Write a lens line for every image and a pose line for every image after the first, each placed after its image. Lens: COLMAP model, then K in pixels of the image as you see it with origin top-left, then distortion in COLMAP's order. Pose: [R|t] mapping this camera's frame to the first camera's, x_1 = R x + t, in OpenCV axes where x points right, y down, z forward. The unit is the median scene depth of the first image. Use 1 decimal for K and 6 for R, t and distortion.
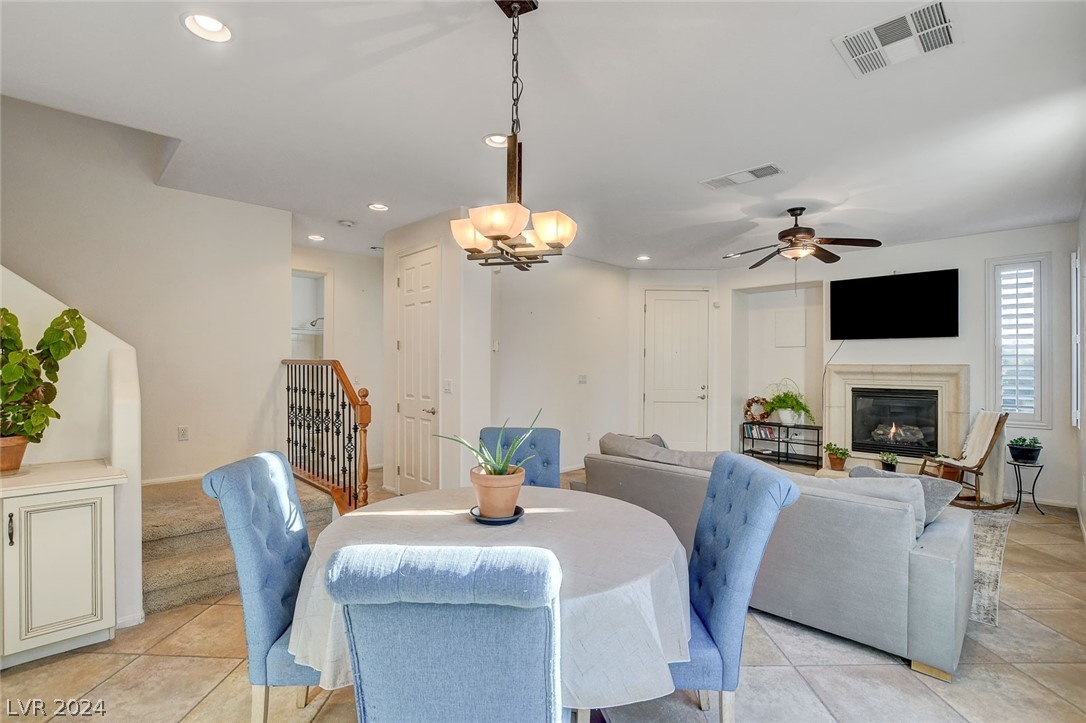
lens RADIAL K [[509.4, 0, 550.1], [0, 509.4, 366.1], [0, 0, 1]] dist [-0.017175, 0.000034]
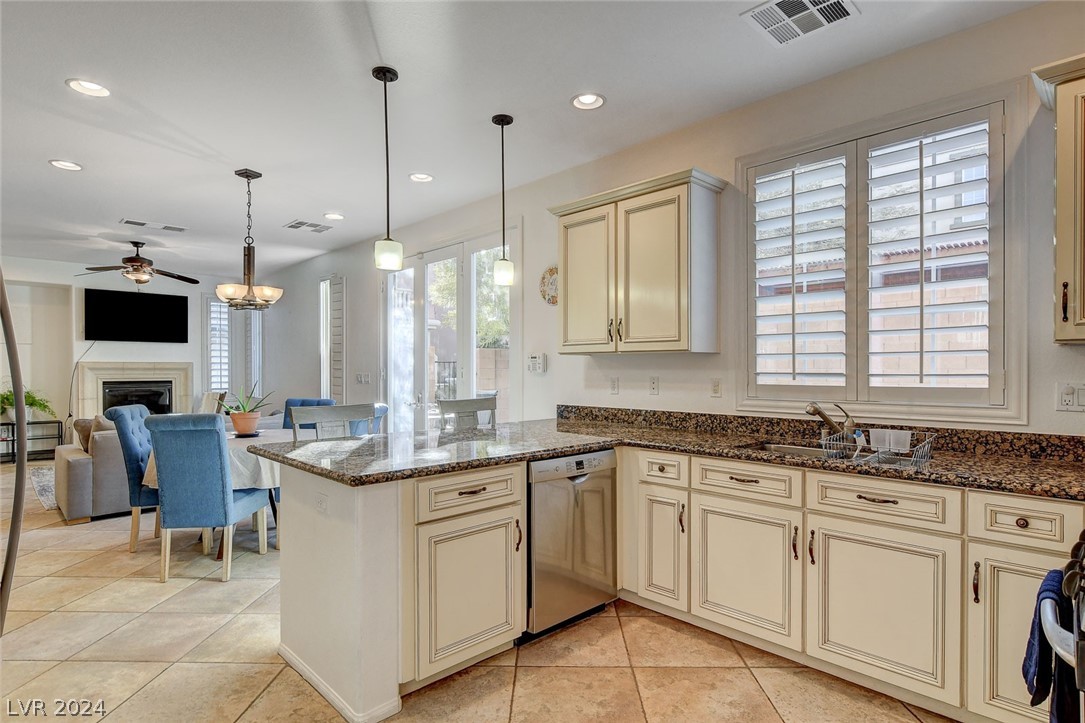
lens RADIAL K [[576.9, 0, 542.9], [0, 576.9, 366.1], [0, 0, 1]] dist [-0.000513, -0.000025]
pose [[0.021429, -0.002227, 0.999768, -0.823179], [0.006013, 0.999980, 0.002099, 0.010943], [-0.999752, 0.005967, 0.021442, -0.063439]]
